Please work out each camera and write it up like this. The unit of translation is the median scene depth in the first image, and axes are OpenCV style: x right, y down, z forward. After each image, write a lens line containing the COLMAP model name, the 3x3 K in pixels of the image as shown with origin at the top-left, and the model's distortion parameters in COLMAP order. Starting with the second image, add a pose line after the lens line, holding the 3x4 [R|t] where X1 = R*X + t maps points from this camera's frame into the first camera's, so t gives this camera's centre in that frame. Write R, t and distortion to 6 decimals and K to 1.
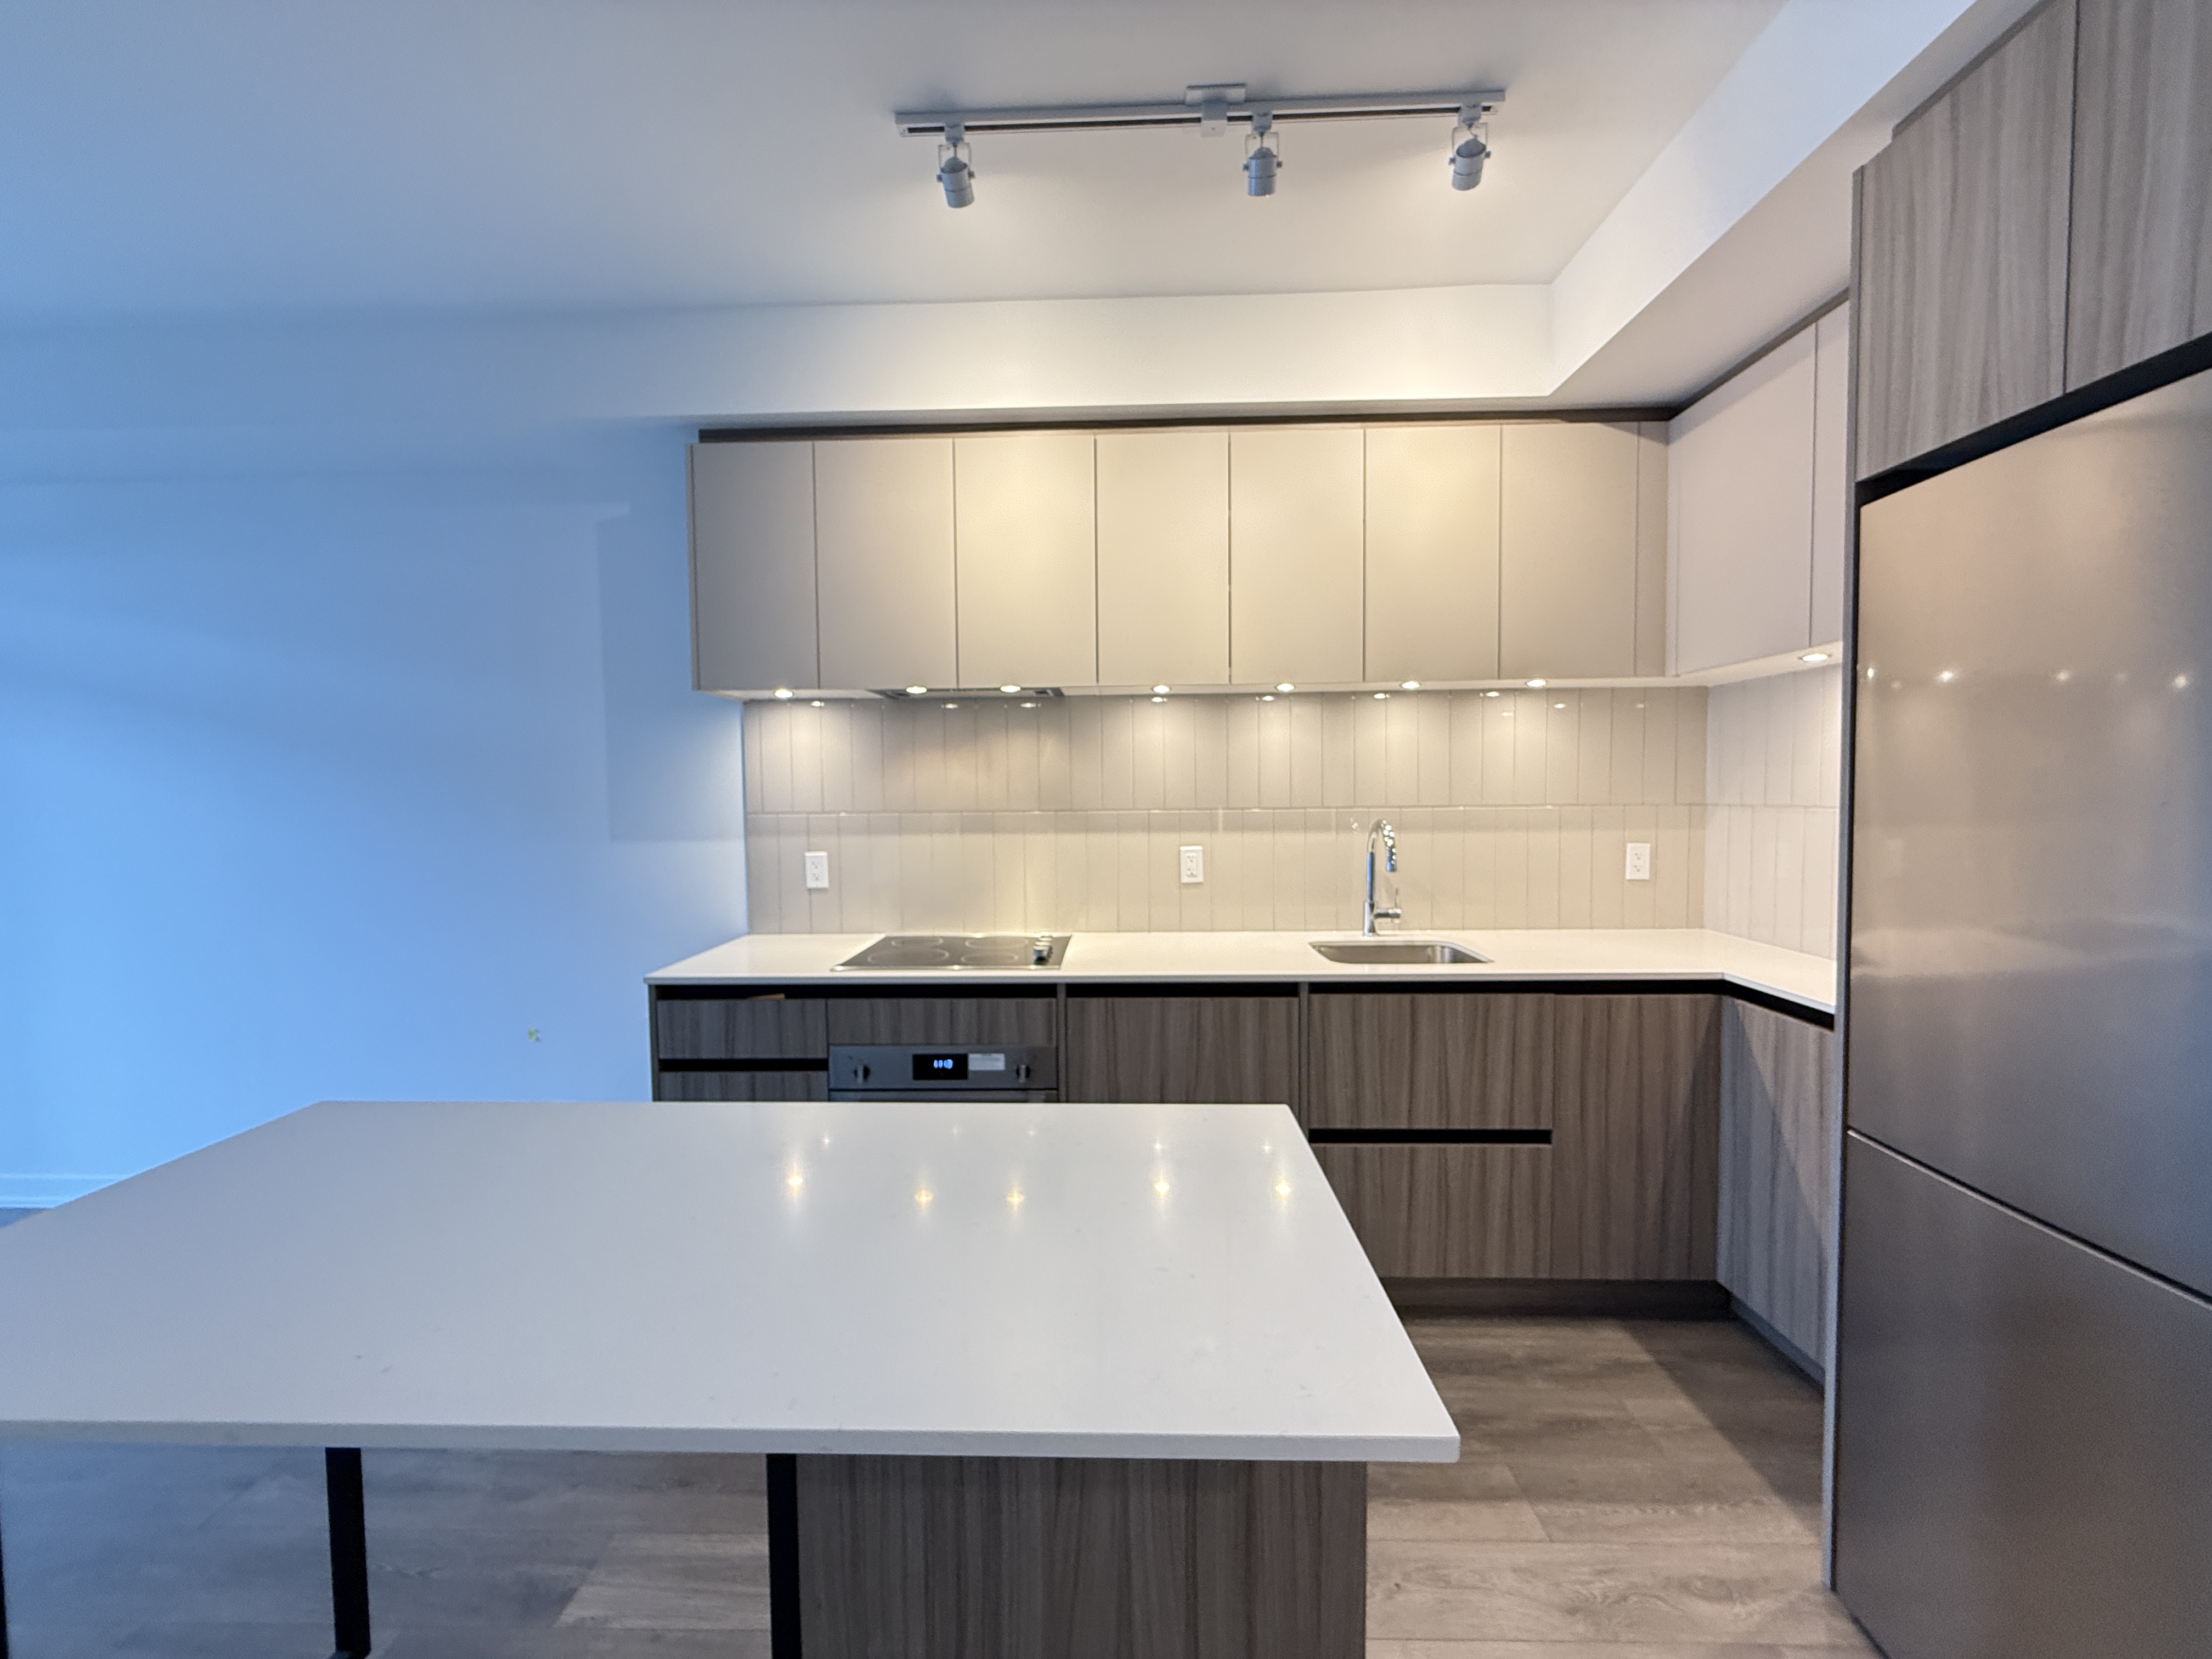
lens RADIAL K [[890.3, 0, 1106.0], [0, 890.3, 829.5], [0, 0, 1]] dist [0.013019, -0.000028]
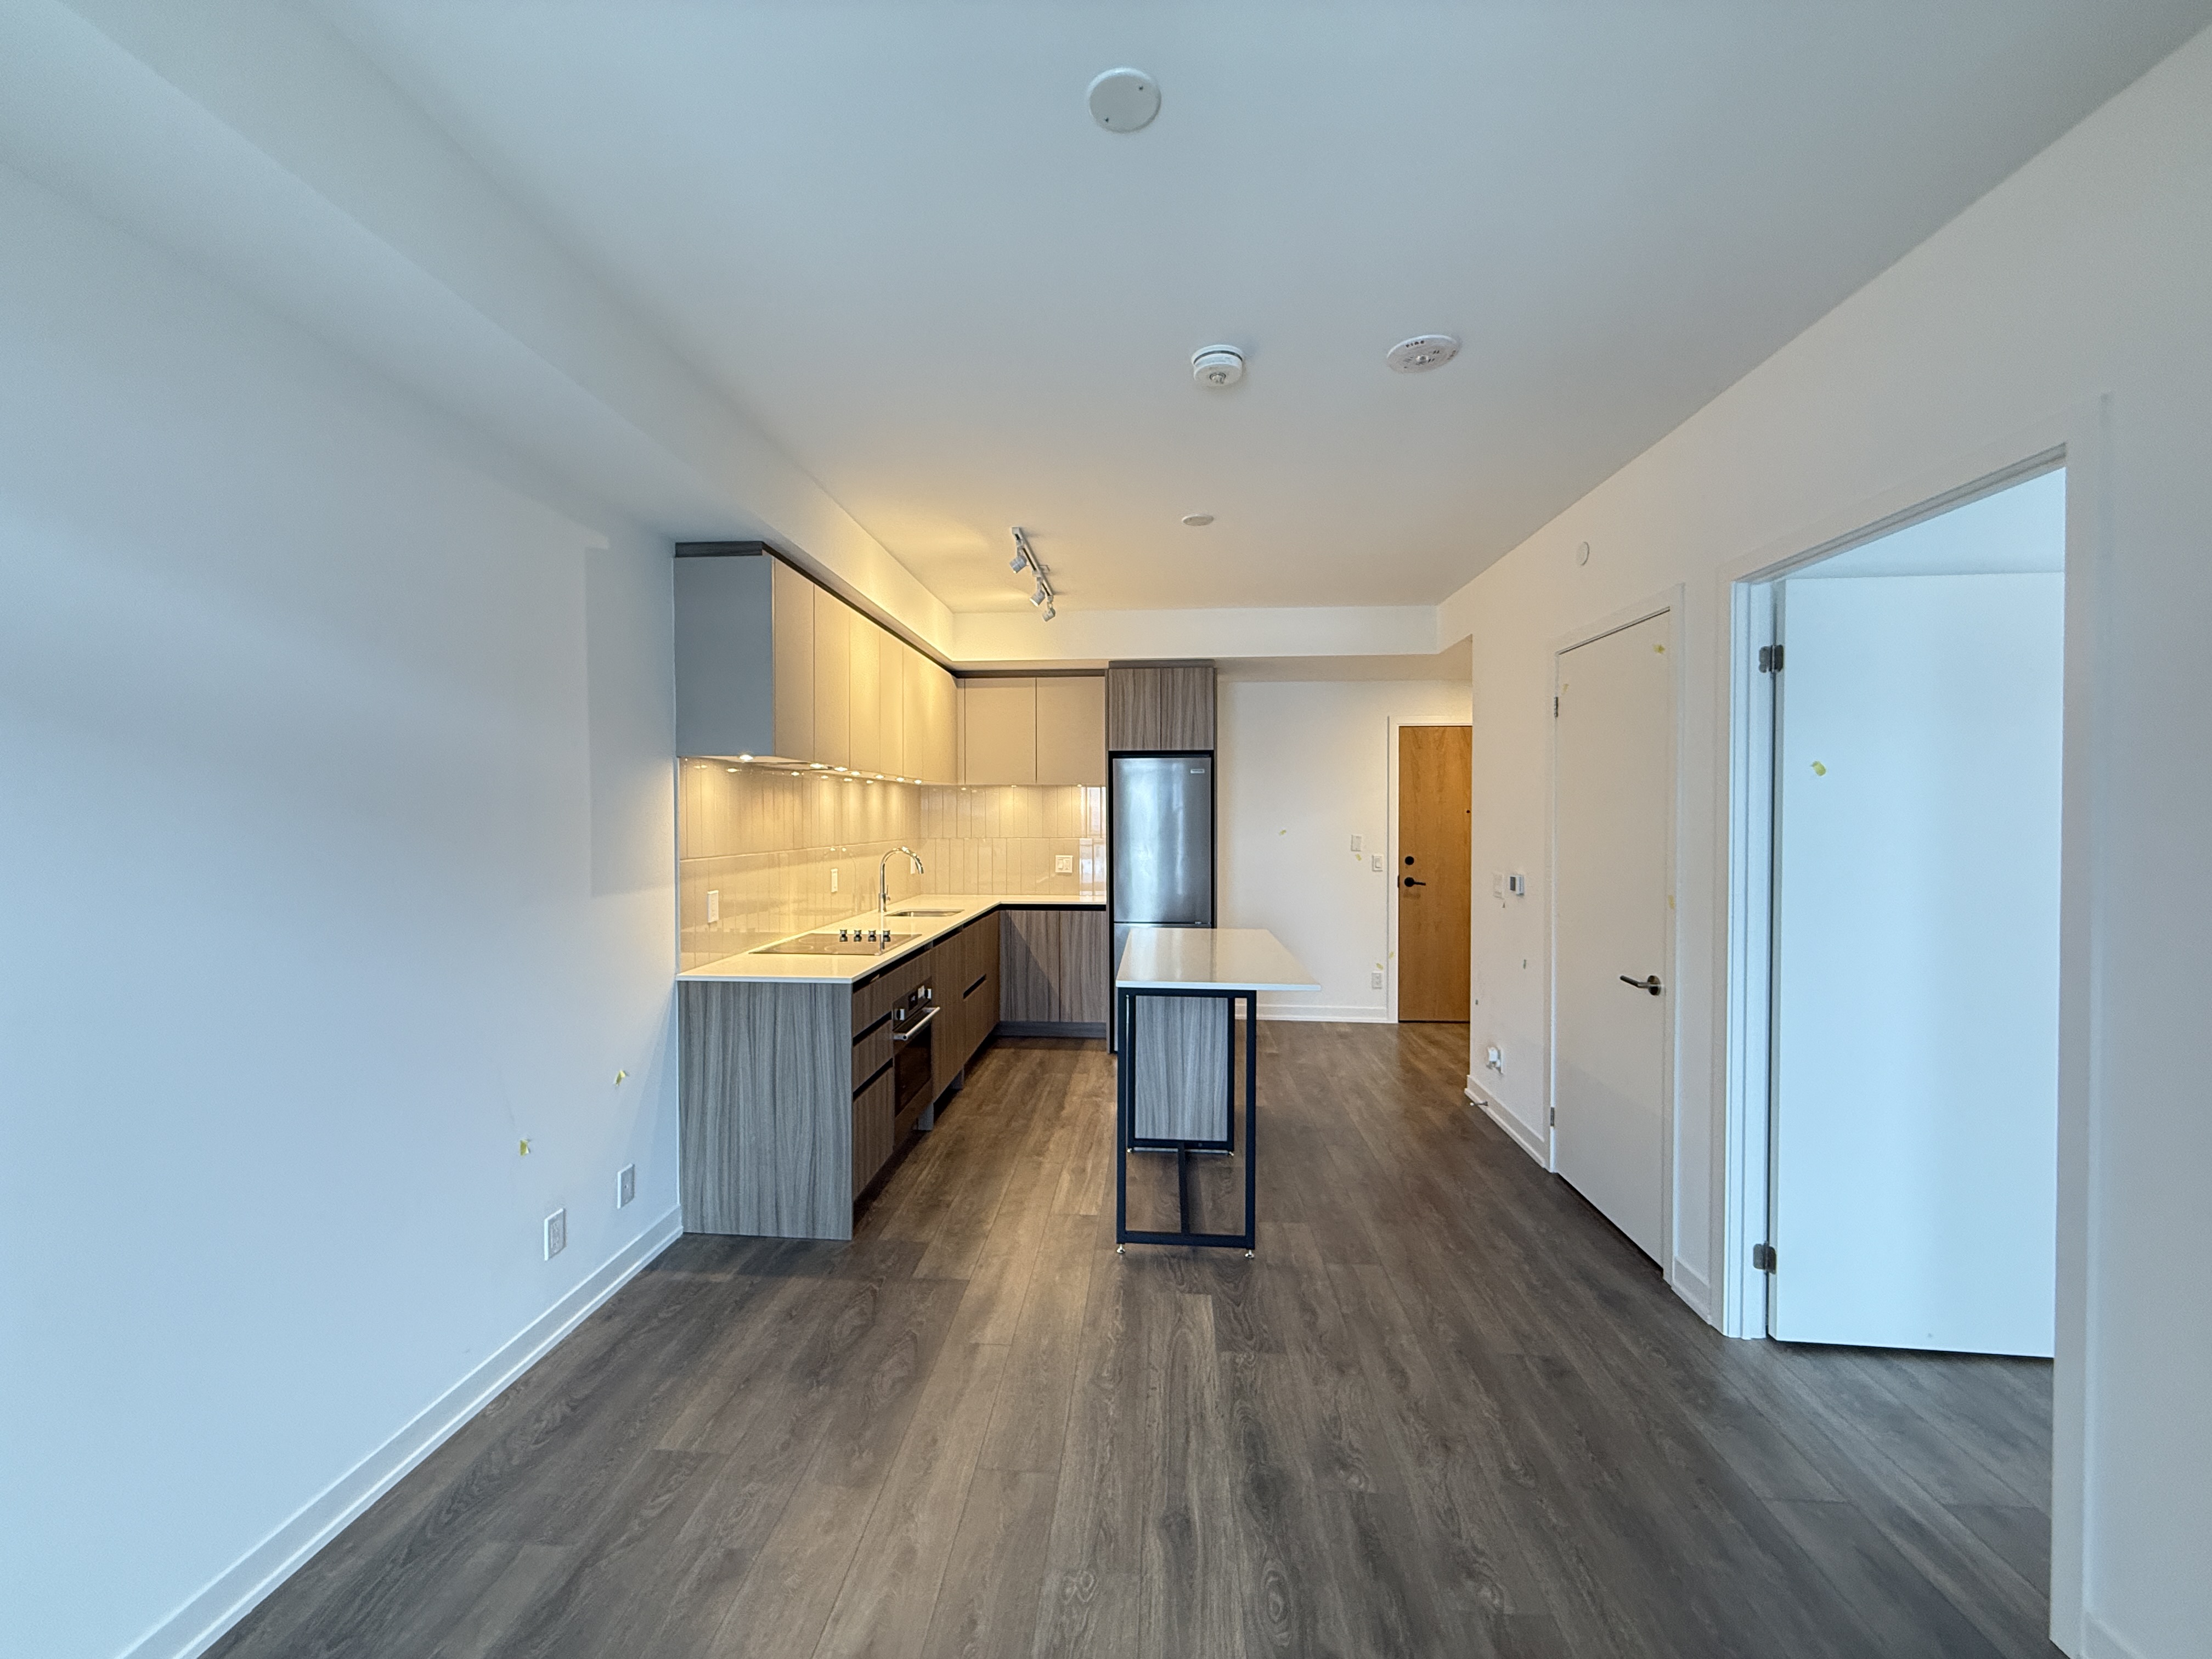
lens RADIAL K [[890.3, 0, 1106.0], [0, 890.3, 829.5], [0, 0, 1]] dist [0.013019, -0.000028]
pose [[0.043395, -0.008894, 0.999018, -1.480819], [0.030328, 0.999511, 0.007581, -0.047764], [-0.998598, 0.029969, 0.043644, 0.447233]]
